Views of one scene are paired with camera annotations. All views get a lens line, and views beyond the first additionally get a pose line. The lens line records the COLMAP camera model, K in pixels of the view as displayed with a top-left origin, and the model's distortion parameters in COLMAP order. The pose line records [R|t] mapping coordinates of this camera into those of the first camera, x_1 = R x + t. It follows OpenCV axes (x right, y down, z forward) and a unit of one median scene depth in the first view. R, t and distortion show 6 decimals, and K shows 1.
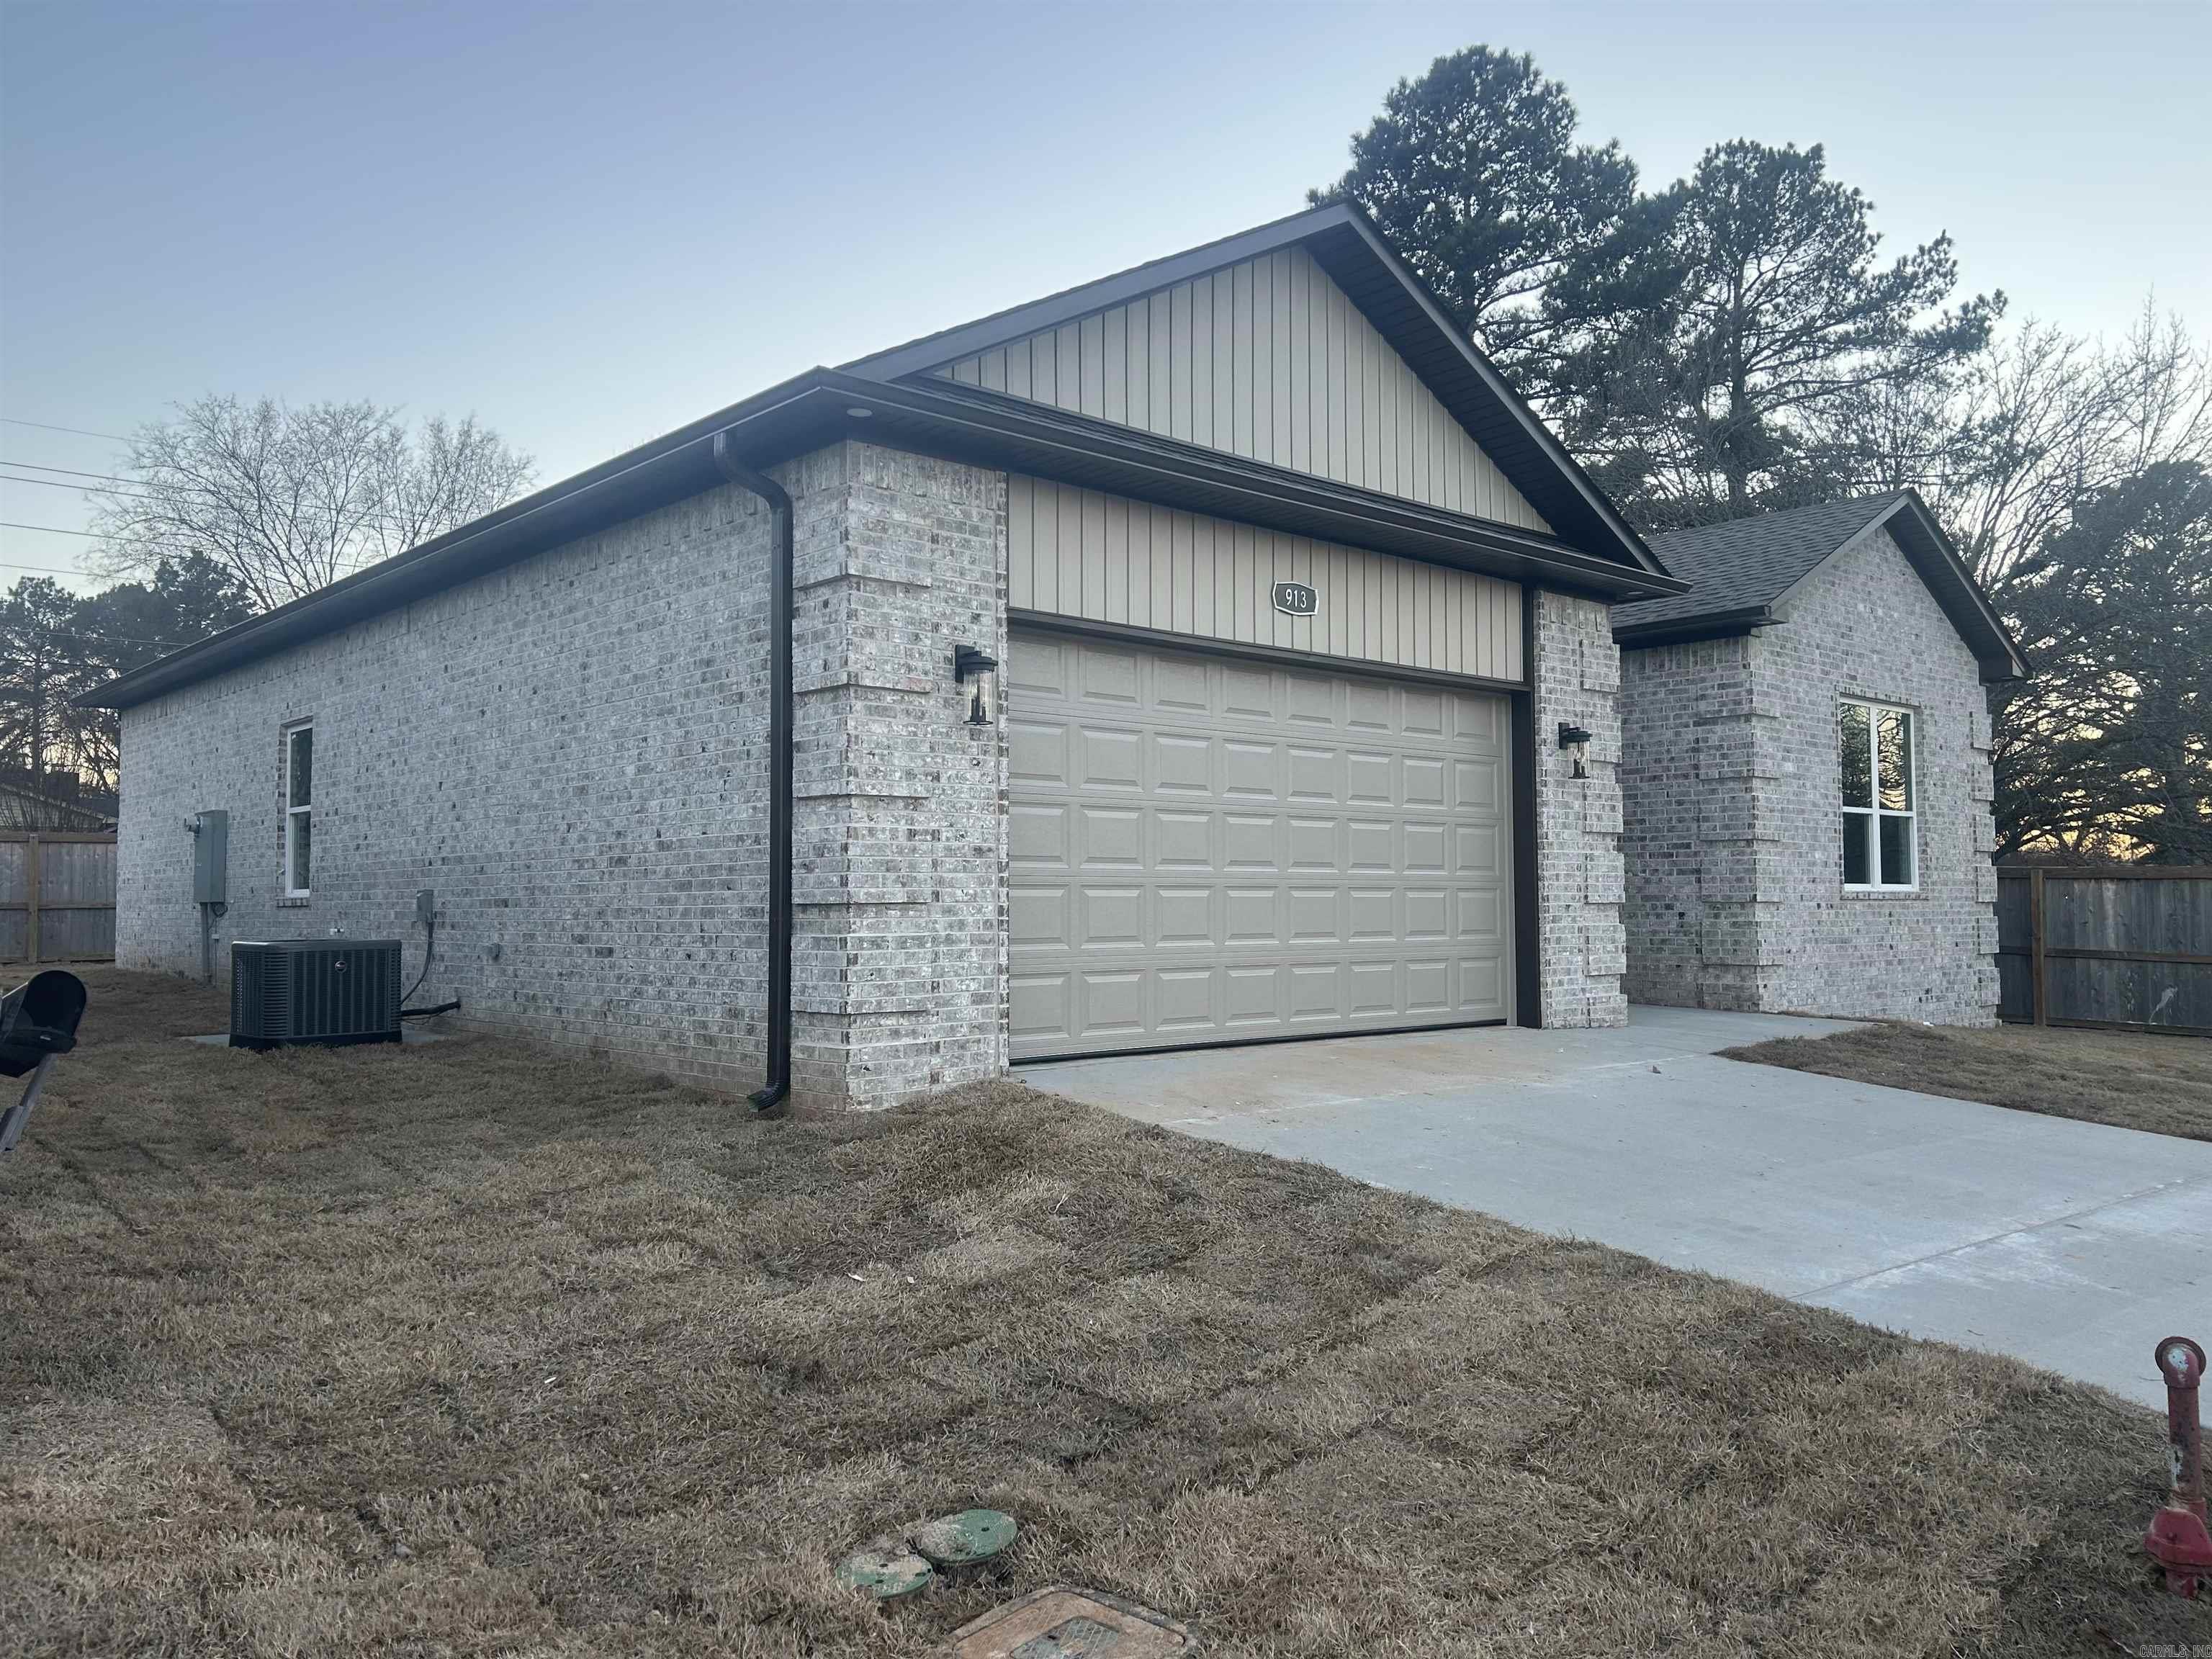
lens RADIAL K [[1707.6, 0, 1105.9], [0, 1707.6, 822.0], [0, 0, 1]] dist [-0.010306, -0.010474]
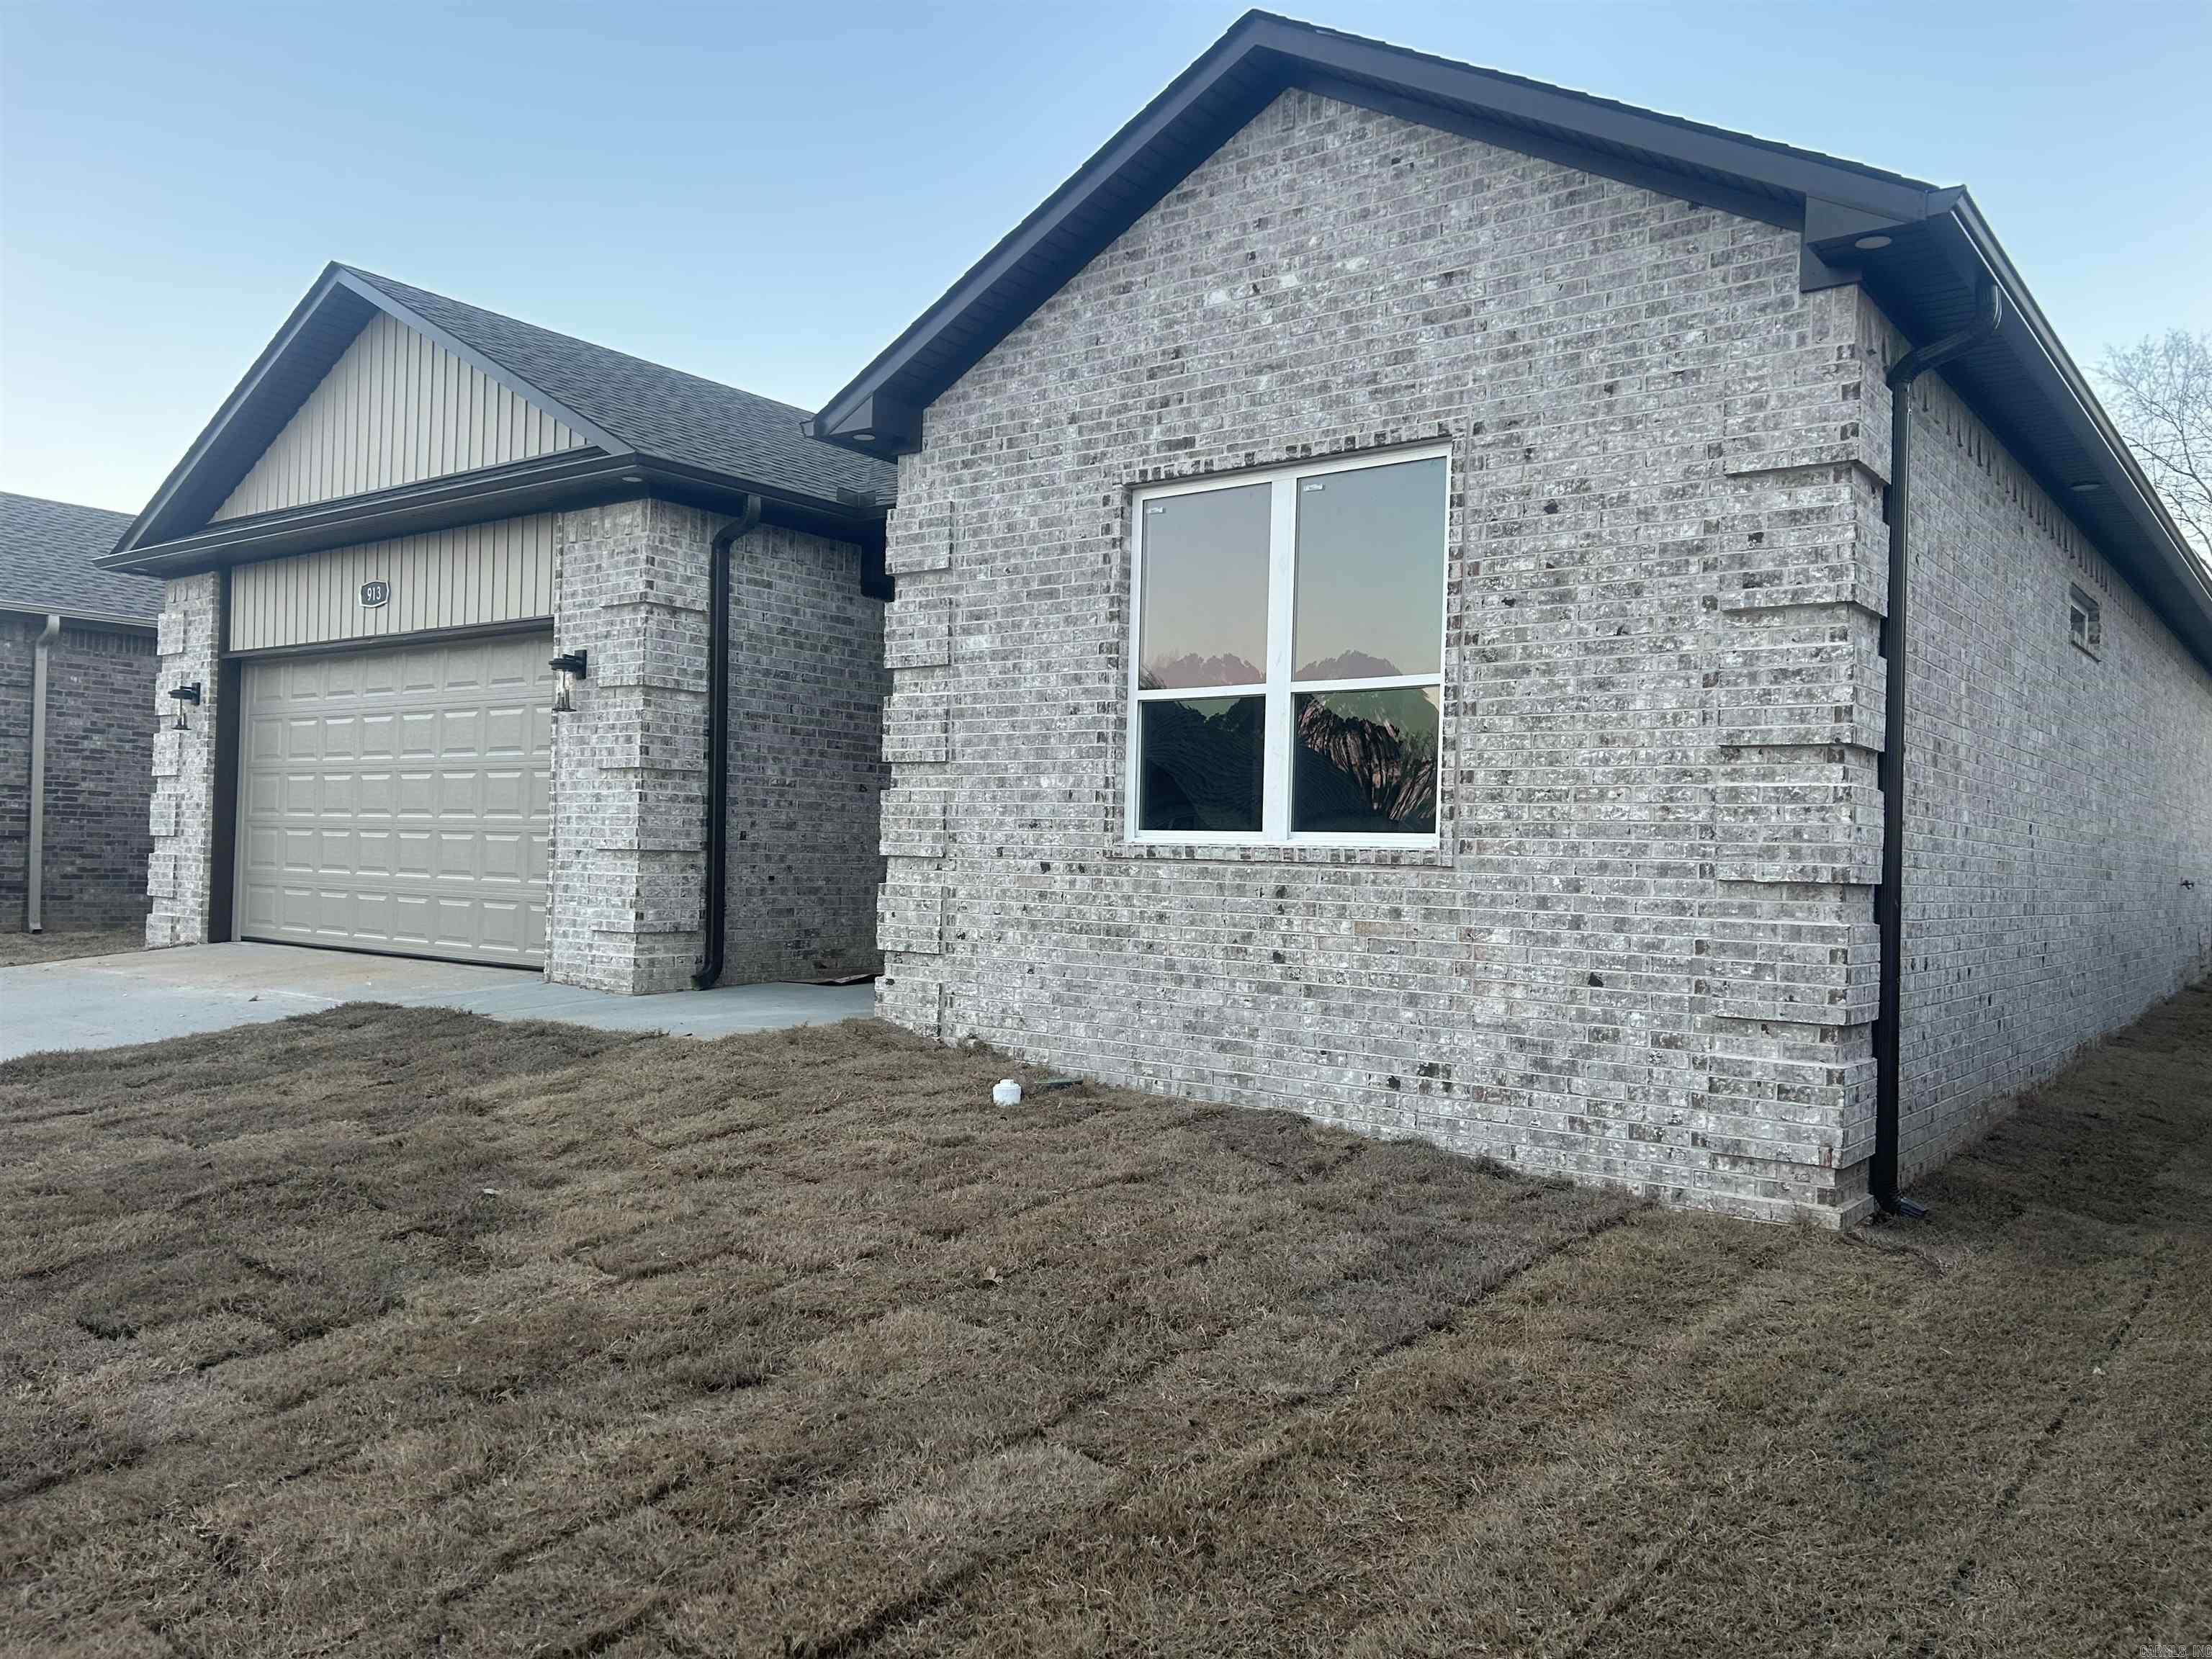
lens RADIAL K [[1707.6, 0, 1106.2], [0, 1707.6, 838.4], [0, 0, 1]] dist [-0.010306, -0.010474]
pose [[0.186668, -0.002110, -0.982421, 1.193605], [0.023067, 0.999731, 0.002236, 0.045720], [0.982152, -0.023079, 0.186667, 1.084680]]
